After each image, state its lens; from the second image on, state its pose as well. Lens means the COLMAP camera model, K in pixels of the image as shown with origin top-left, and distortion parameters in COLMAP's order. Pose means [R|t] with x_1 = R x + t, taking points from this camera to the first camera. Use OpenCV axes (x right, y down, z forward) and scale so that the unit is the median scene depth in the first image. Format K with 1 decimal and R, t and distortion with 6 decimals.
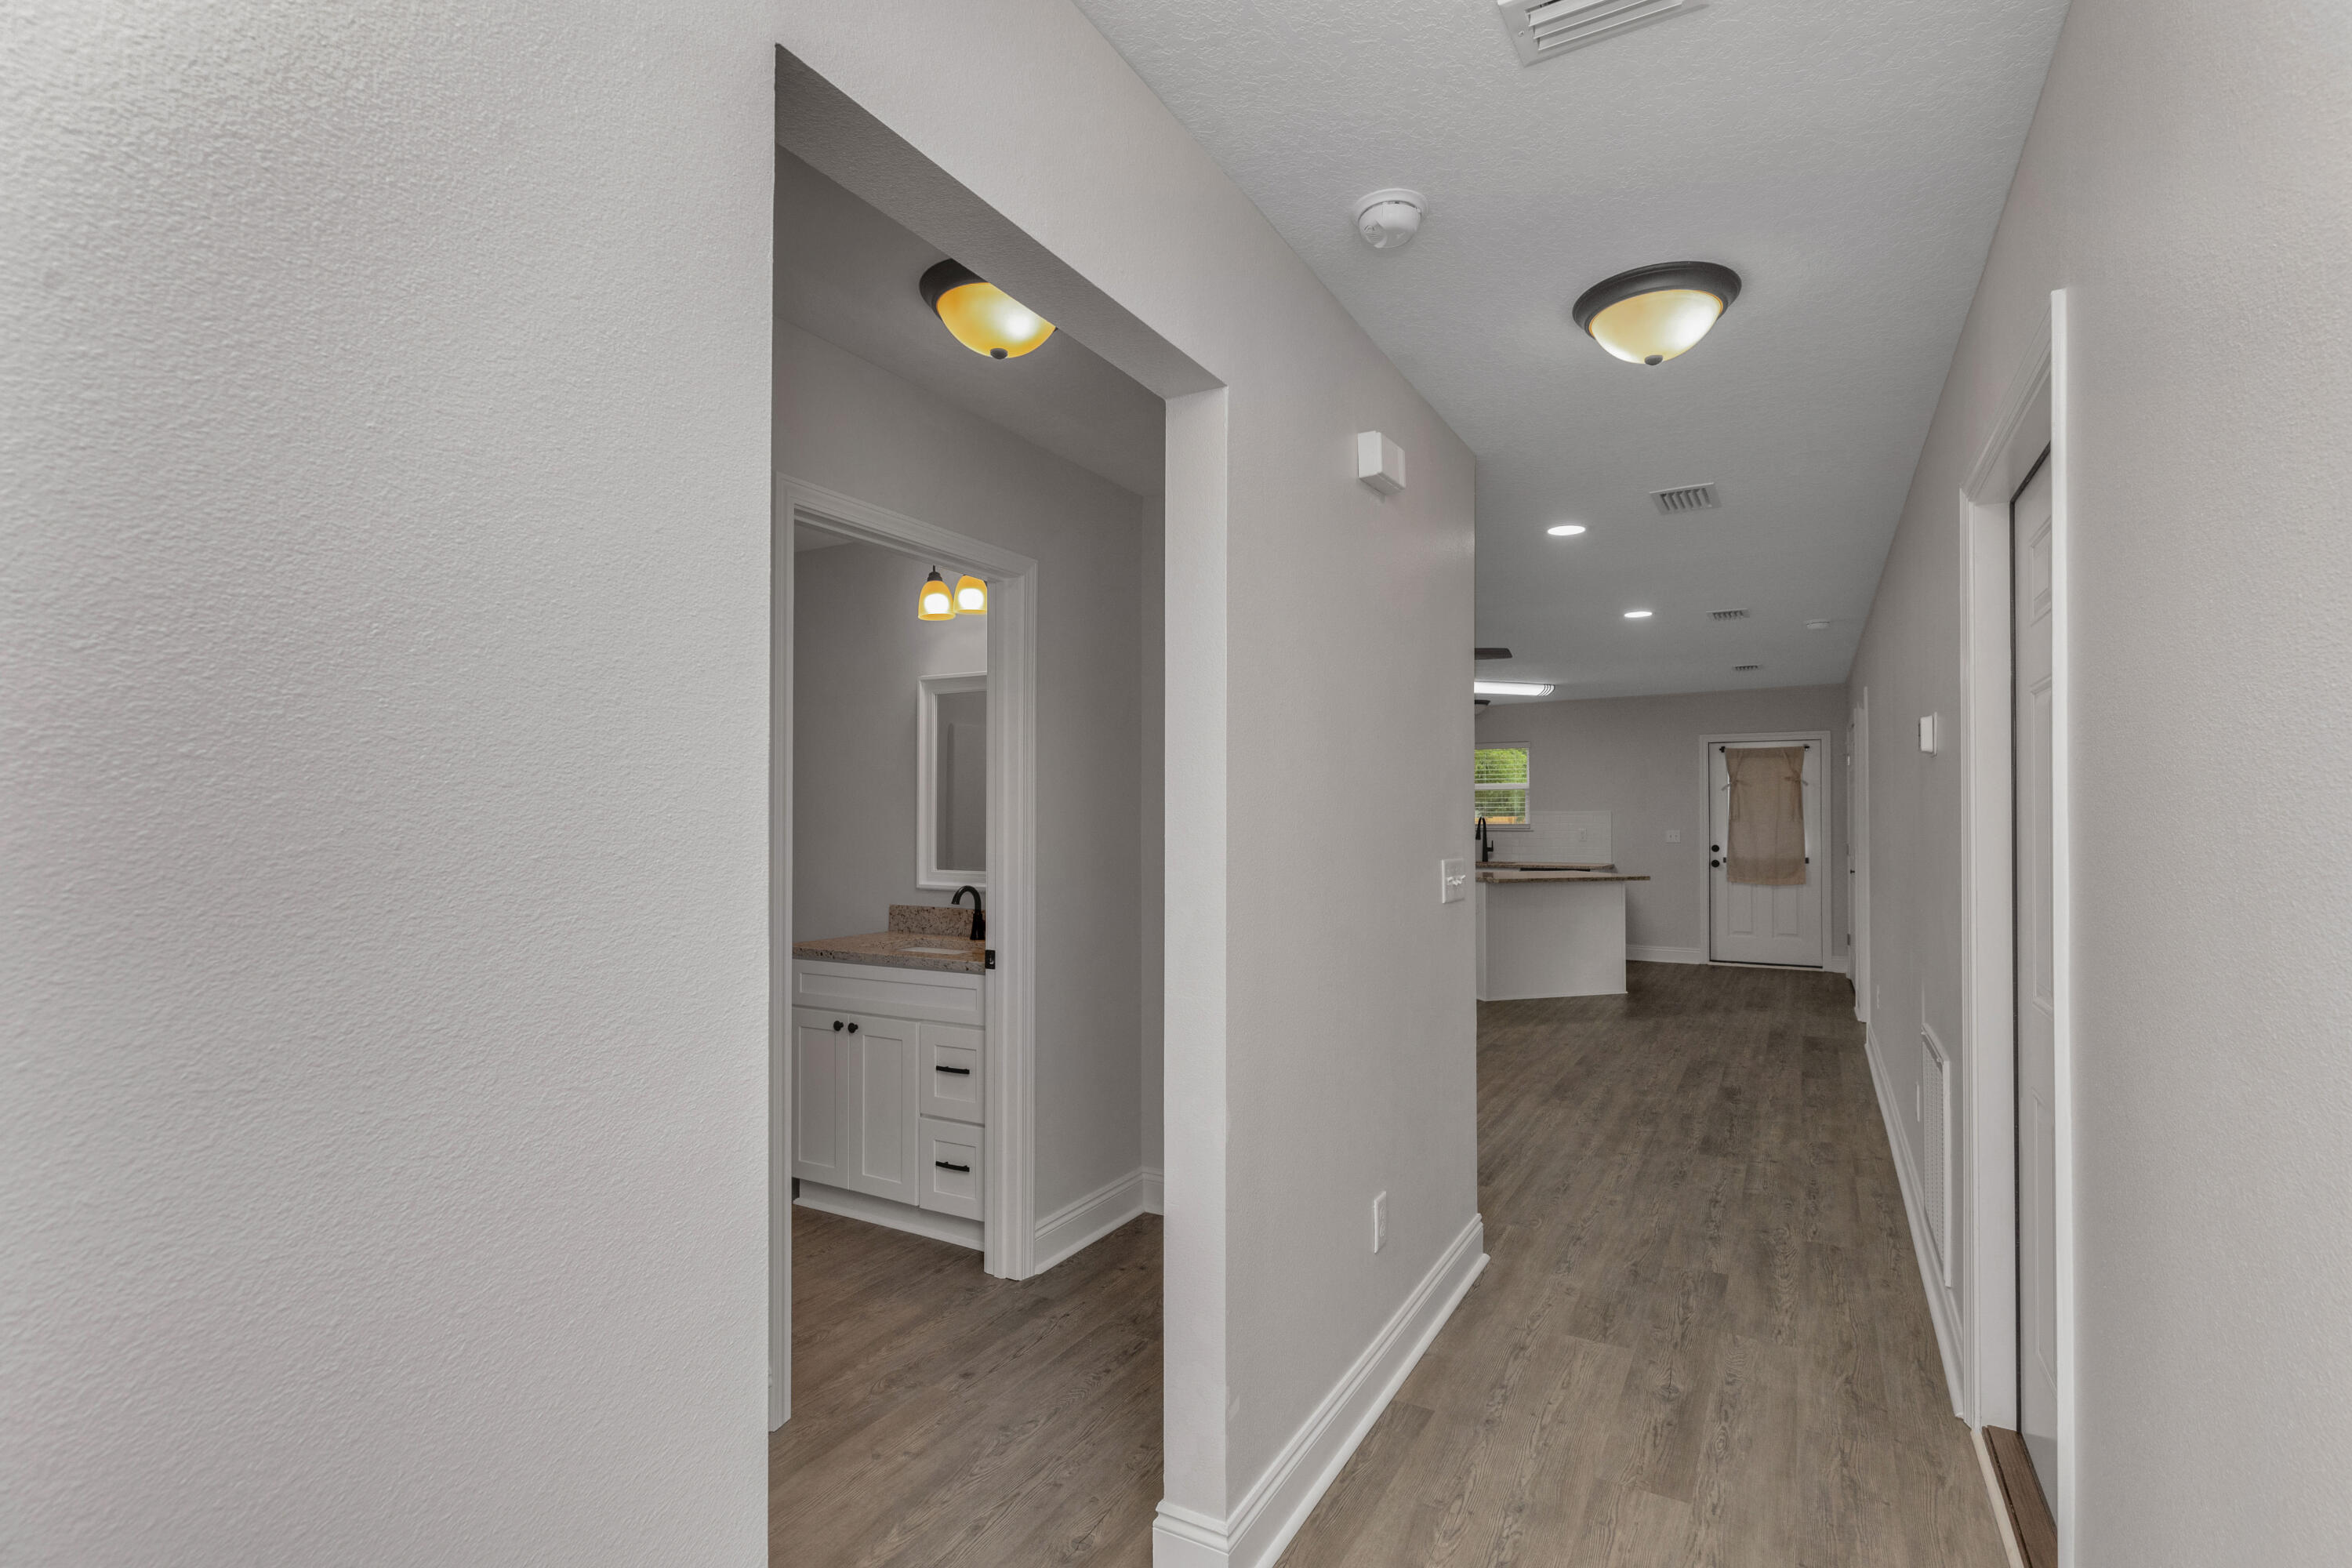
lens RADIAL K [[1098.7, 0, 1209.4], [0, 1098.7, 803.6], [0, 0, 1]] dist [0.030880, -0.000132]
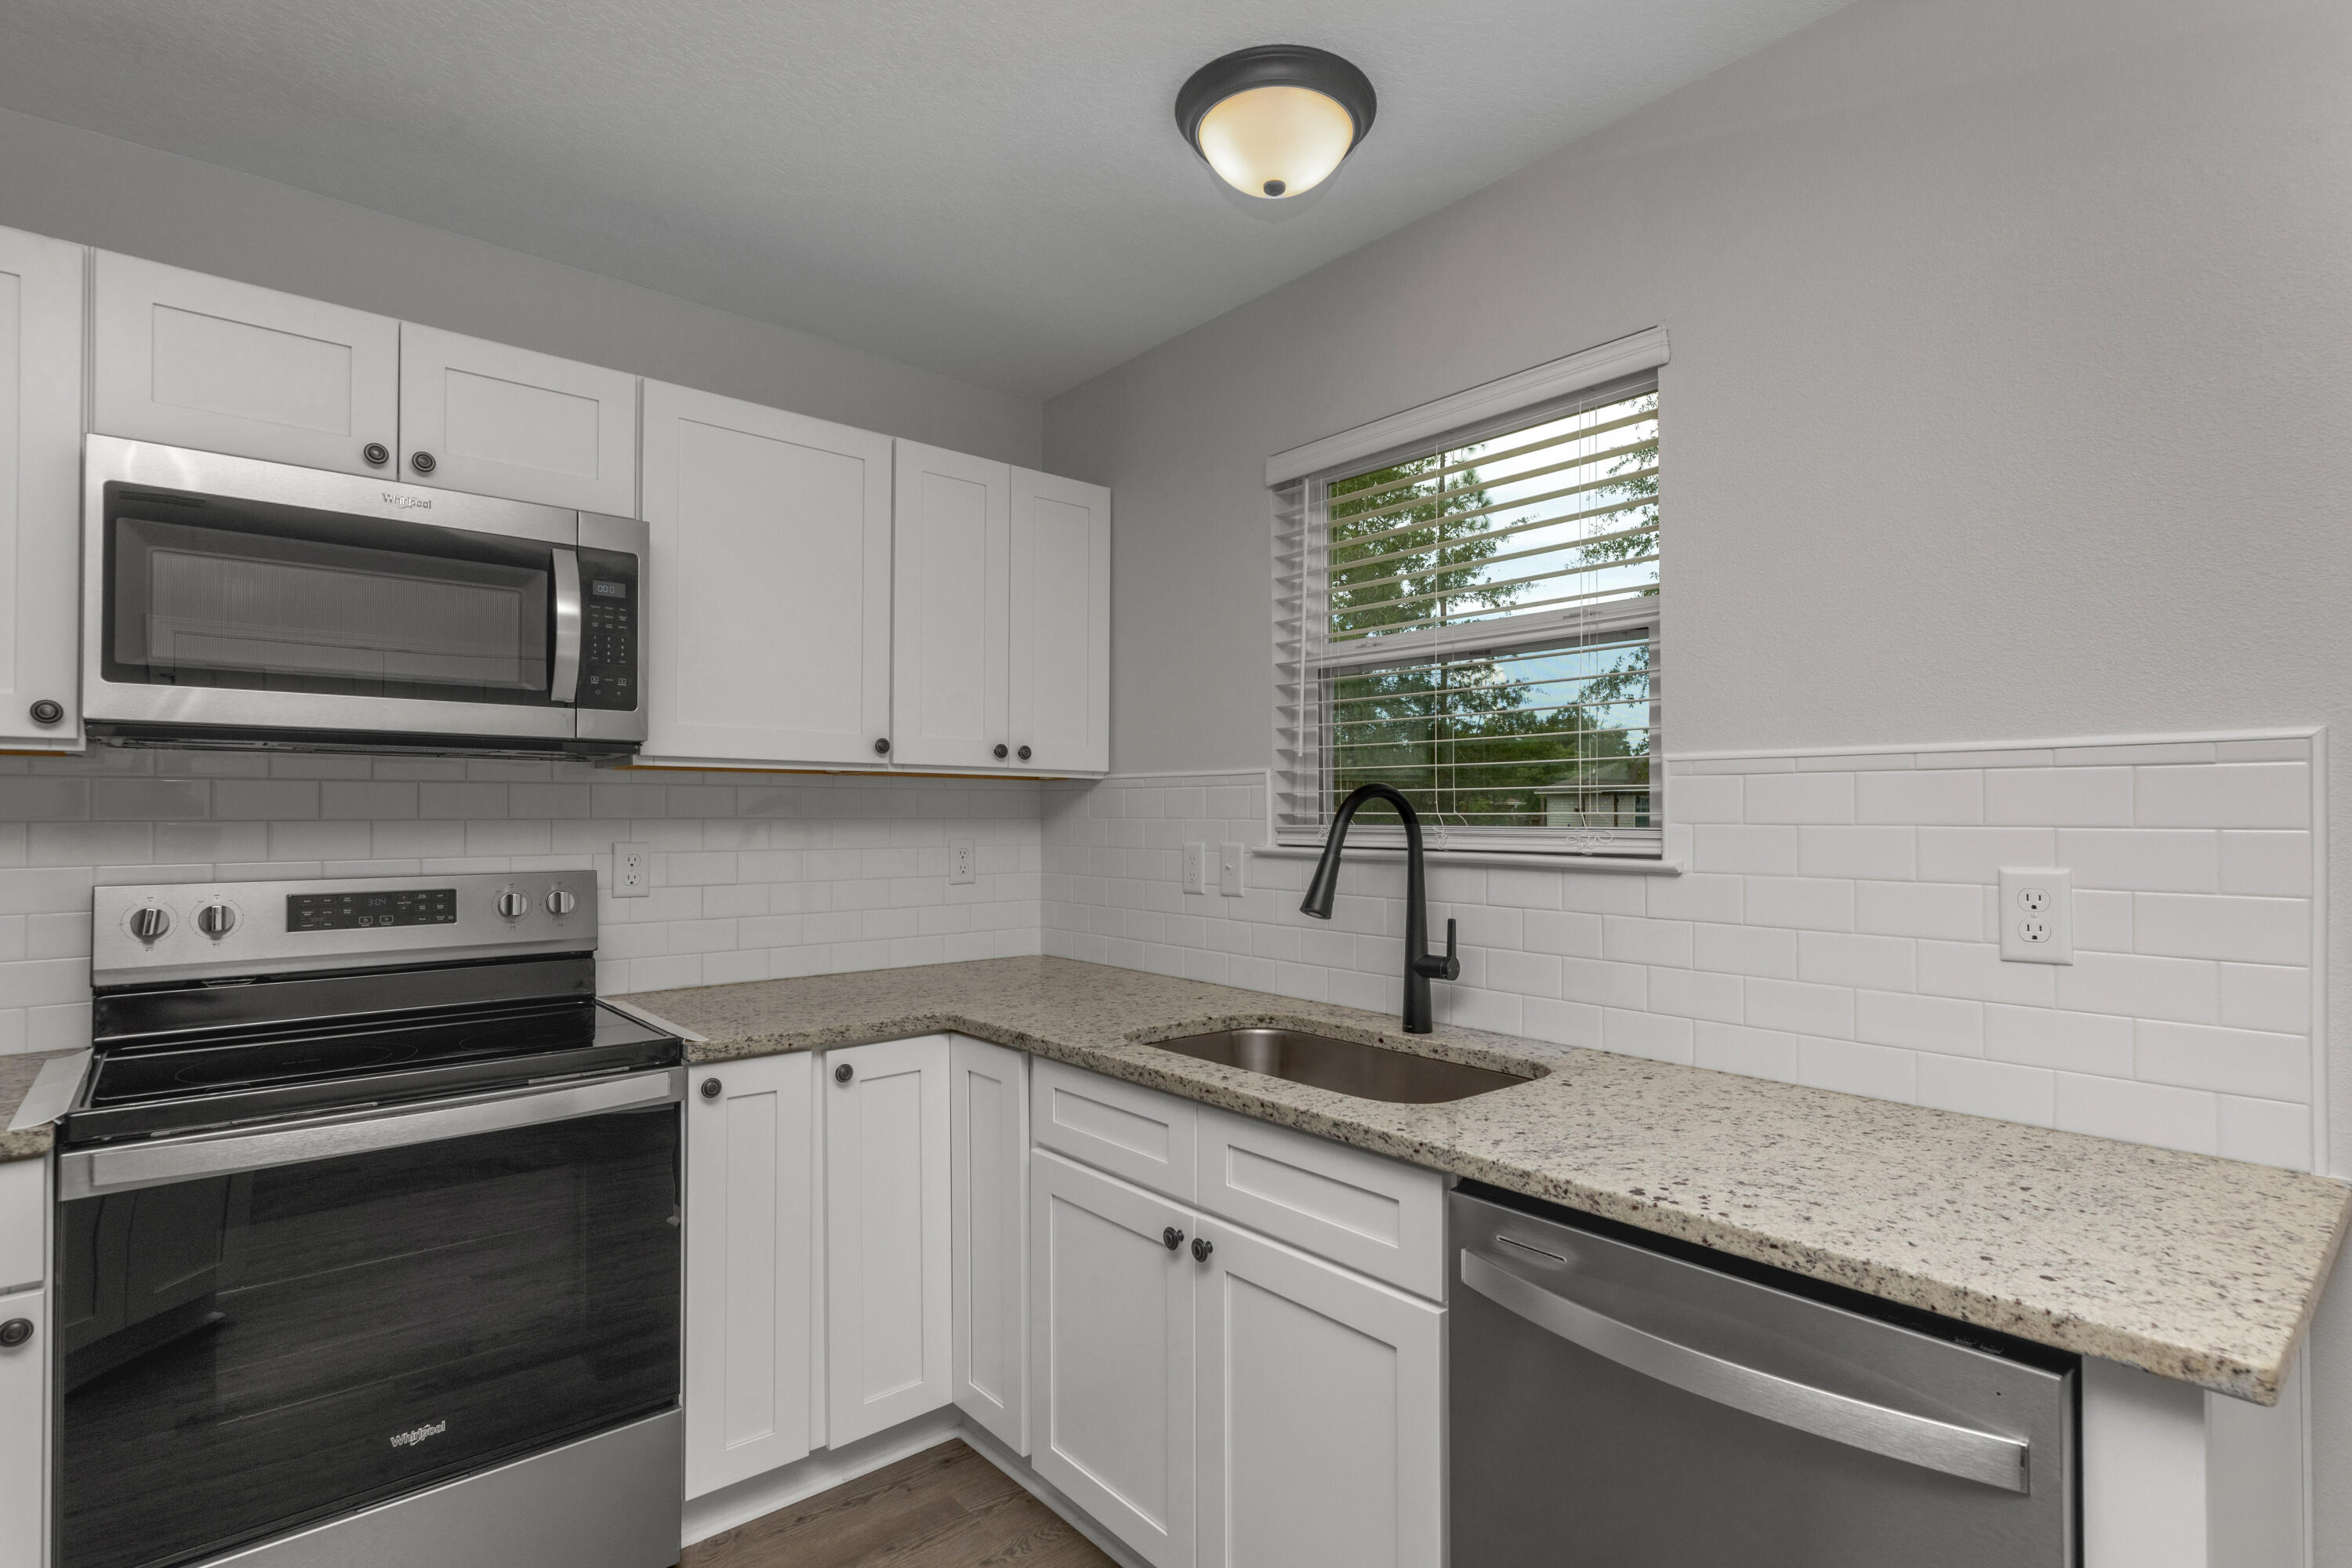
lens RADIAL K [[1134.4, 0, 1200.7], [0, 1134.4, 803.7], [0, 0, 1]] dist [0.000337, 0.000025]
pose [[0.938689, -0.003473, -0.344747, 0.320561], [0.005127, 0.999979, 0.003885, 0.015765], [0.344726, -0.005415, 0.938688, 0.920071]]
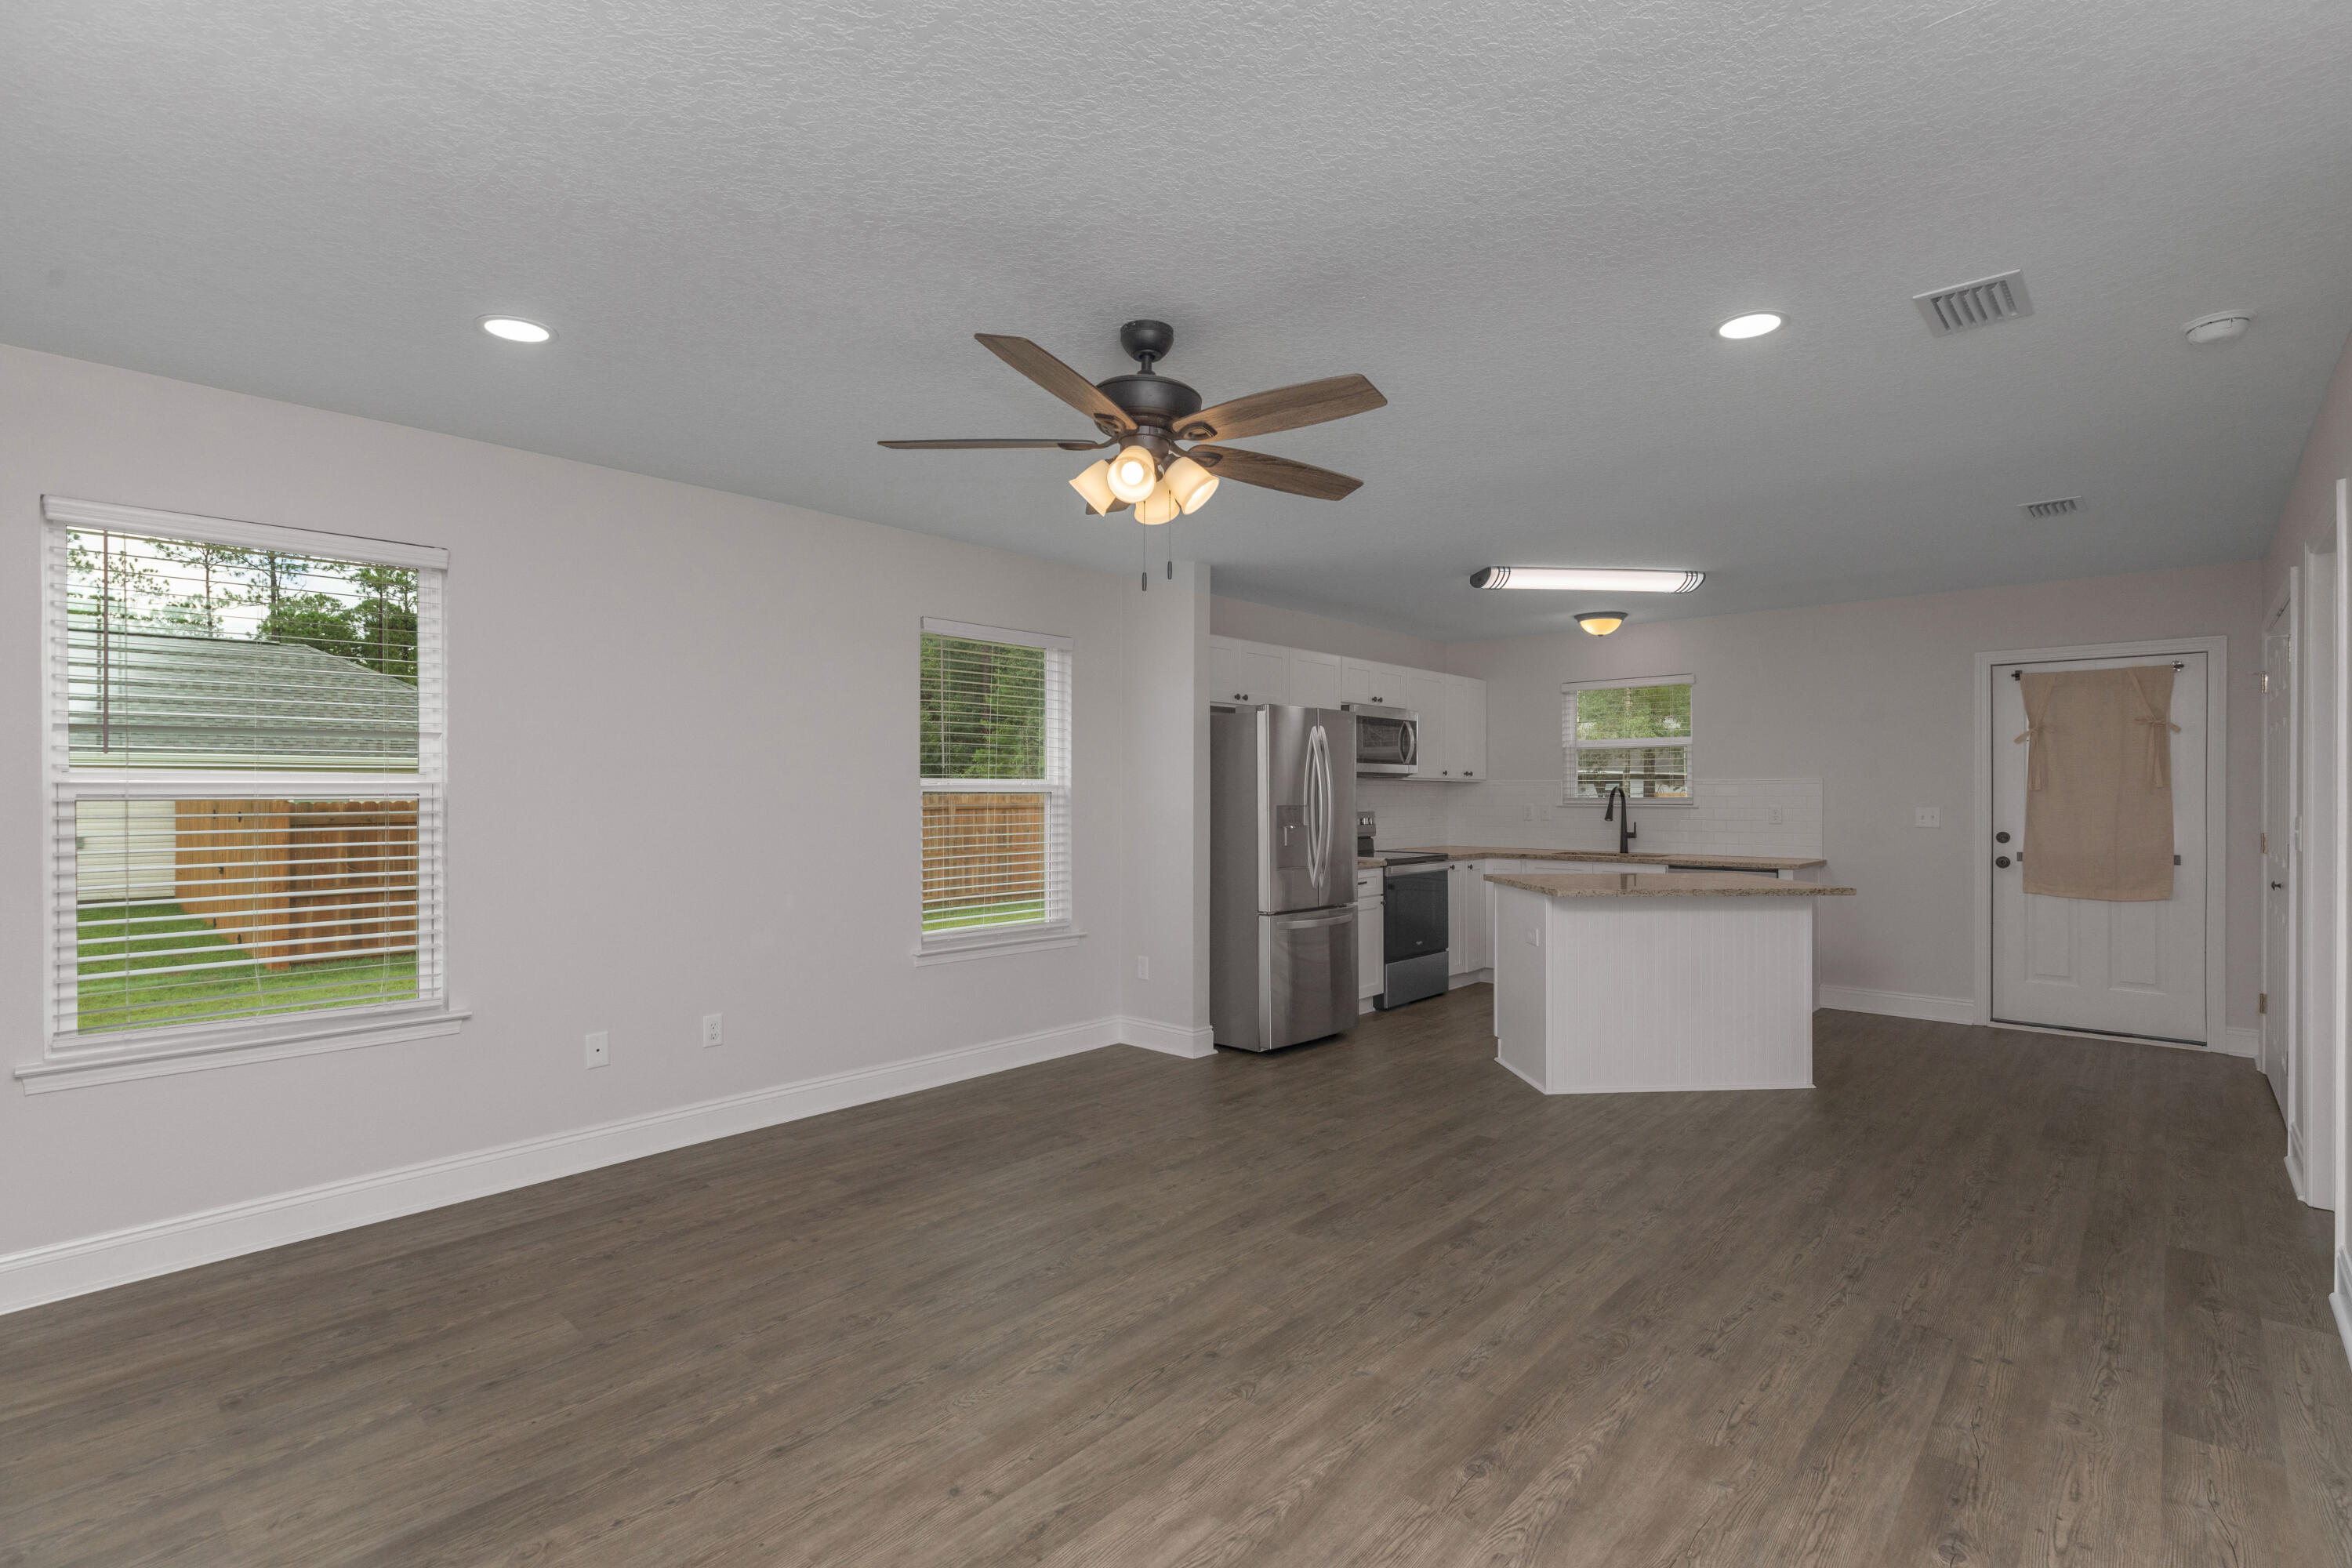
lens RADIAL K [[1084.2, 0, 1194.1], [0, 1084.2, 790.9], [0, 0, 1]] dist [0.000914, -0.000349]
pose [[0.971418, -0.000964, -0.237372, 0.171660], [0.003746, 0.999930, 0.011267, 0.006766], [0.237344, -0.011835, 0.971353, 0.322668]]
